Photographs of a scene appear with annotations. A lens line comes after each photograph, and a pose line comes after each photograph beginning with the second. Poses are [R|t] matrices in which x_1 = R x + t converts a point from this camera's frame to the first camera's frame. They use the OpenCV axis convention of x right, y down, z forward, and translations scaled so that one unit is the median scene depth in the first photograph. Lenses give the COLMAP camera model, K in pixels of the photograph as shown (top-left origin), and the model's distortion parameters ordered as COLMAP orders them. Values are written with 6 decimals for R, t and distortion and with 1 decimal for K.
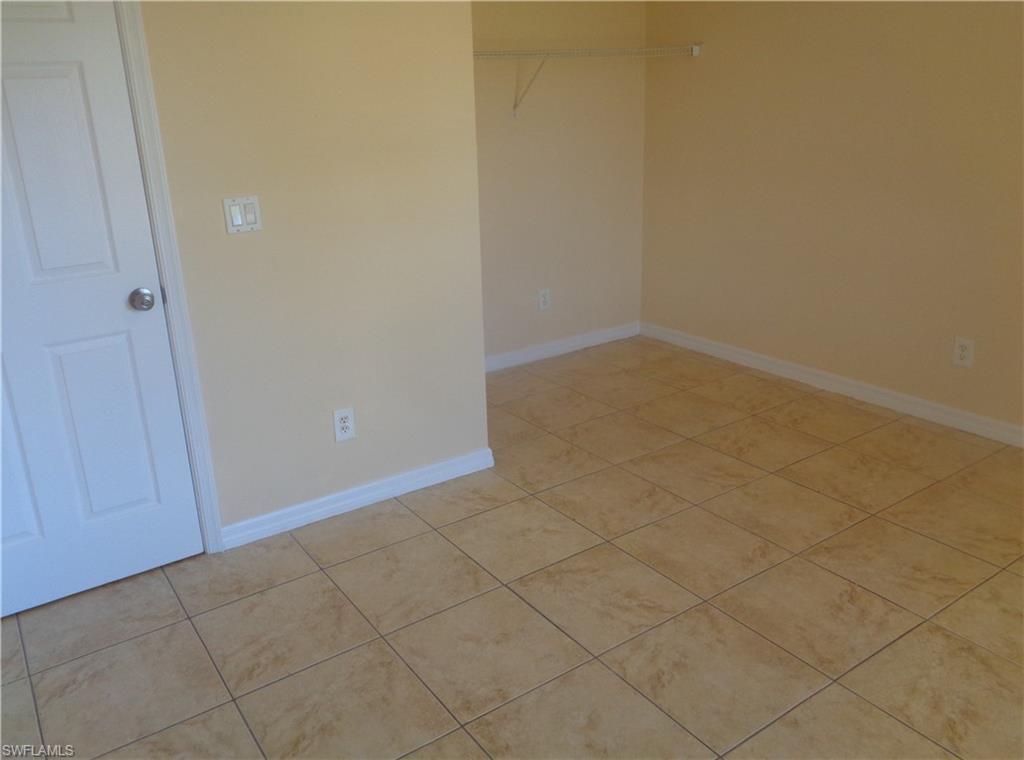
lens RADIAL K [[817.3, 0, 507.2], [0, 817.3, 342.3], [0, 0, 1]] dist [0.004814, 0.002296]
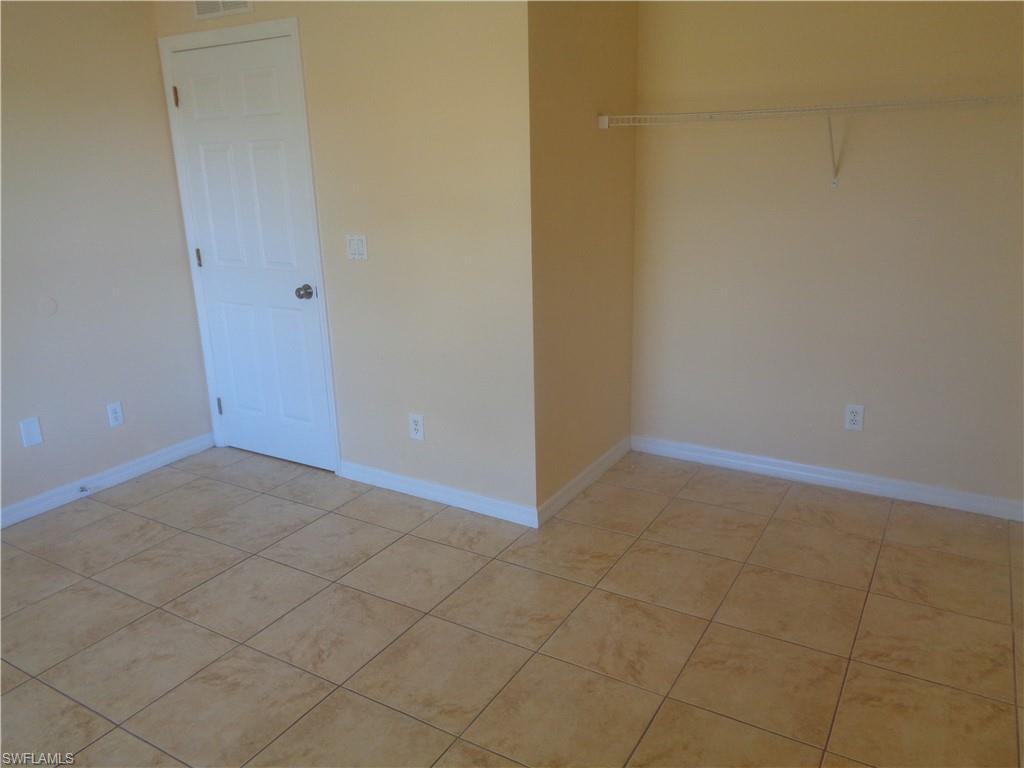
lens RADIAL K [[785.4, 0, 512.0], [0, 785.4, 384.0], [0, 0, 1]] dist [-0.002704, 0.001111]
pose [[0.417385, 0.282629, -0.863661, 0.978457], [-0.257093, 0.948302, 0.186081, -0.246272], [0.871604, 0.144374, 0.468469, 0.632112]]
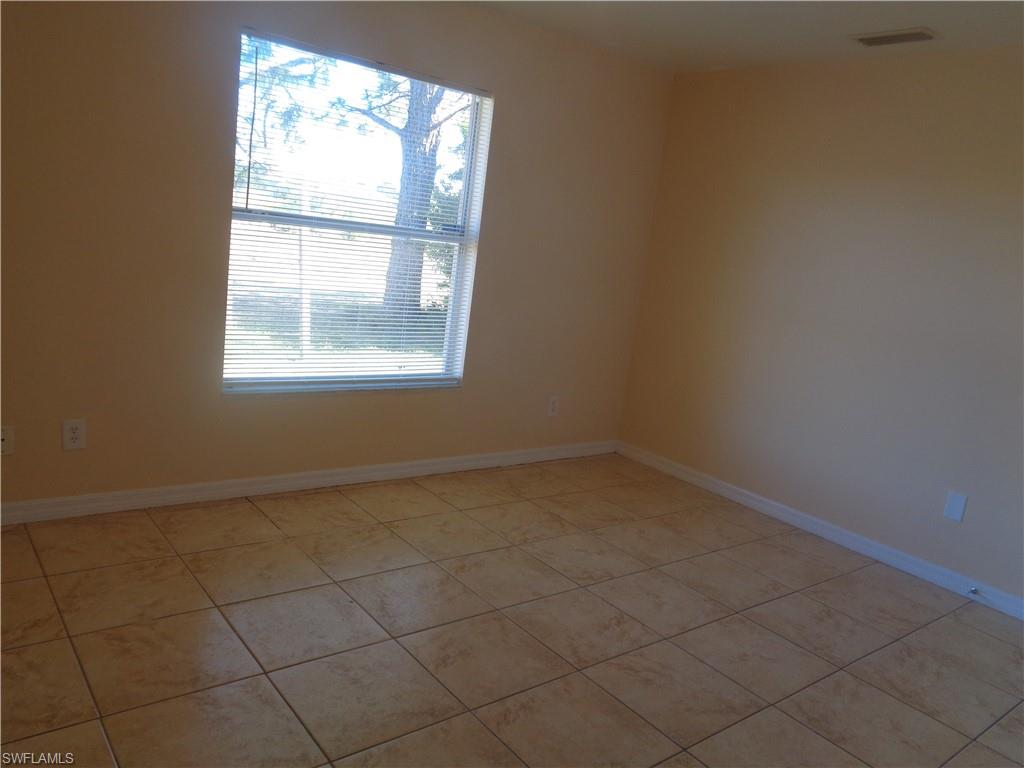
lens RADIAL K [[768.5, 0, 511.5], [0, 768.5, 371.0], [0, 0, 1]] dist [-0.016274, -0.000381]
pose [[-0.994530, -0.072248, -0.075435, 0.404065], [-0.098967, 0.882736, 0.459328, -0.452241], [0.033404, 0.464281, -0.885058, 1.585660]]
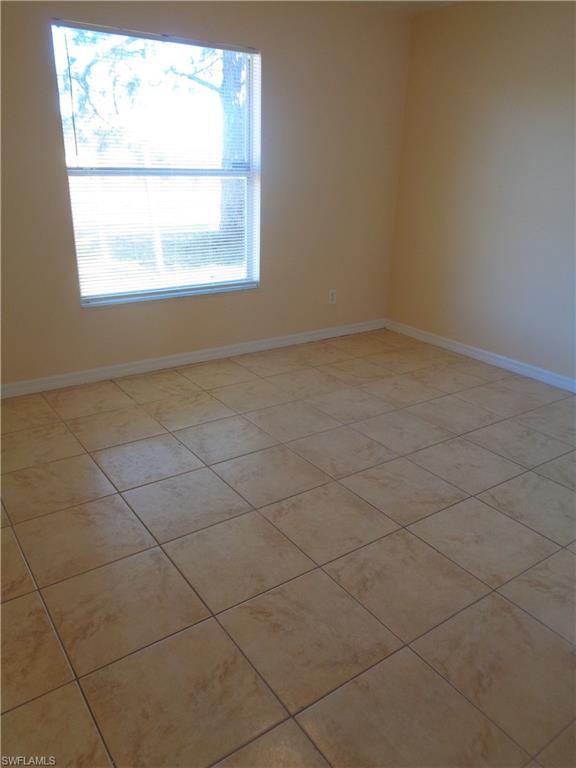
lens RADIAL K [[576.2, 0, 288.0], [0, 576.2, 384.0], [0, 0, 1]] dist [-0.013254, -0.001186]
pose [[-0.999909, 0.012359, 0.005457, 0.300440], [0.013089, 0.786289, 0.617720, -0.462252], [0.003344, 0.617736, -0.786379, 1.616332]]
